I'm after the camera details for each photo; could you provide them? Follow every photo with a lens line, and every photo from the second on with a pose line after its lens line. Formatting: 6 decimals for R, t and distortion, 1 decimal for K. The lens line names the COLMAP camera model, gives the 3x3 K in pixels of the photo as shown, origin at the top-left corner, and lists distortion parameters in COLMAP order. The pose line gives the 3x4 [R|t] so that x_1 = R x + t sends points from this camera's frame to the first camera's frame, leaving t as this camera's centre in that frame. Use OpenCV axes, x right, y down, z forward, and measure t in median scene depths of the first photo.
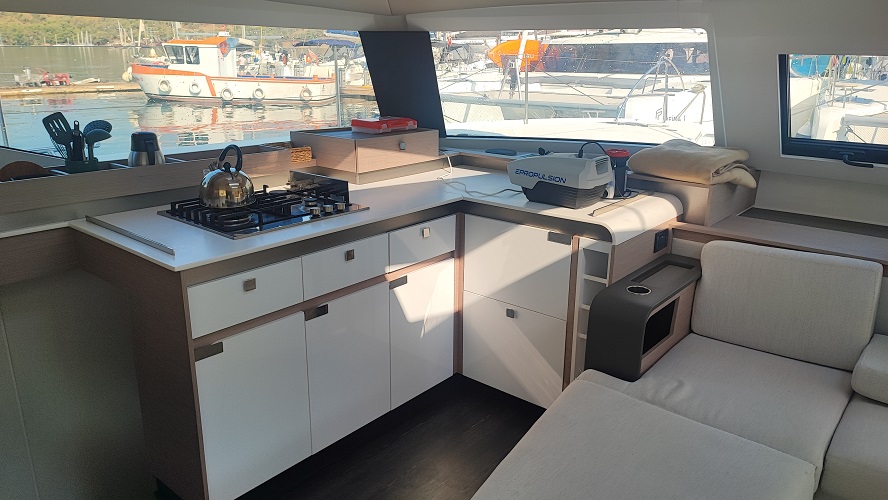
lens RADIAL K [[648.1, 0, 444.0], [0, 648.1, 250.0], [0, 0, 1]] dist [0.113035, -0.117096]
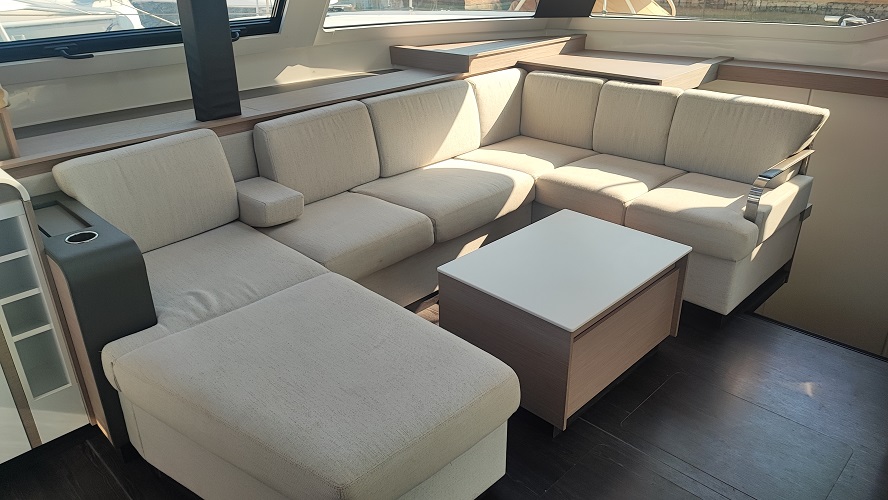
lens RADIAL K [[648.1, 0, 444.0], [0, 648.1, 250.0], [0, 0, 1]] dist [0.113035, -0.117096]
pose [[0.058358, -0.441589, 0.895317, -1.743935], [0.292547, 0.865037, 0.407586, -0.548589], [-0.954469, 0.238137, 0.179667, 1.535173]]
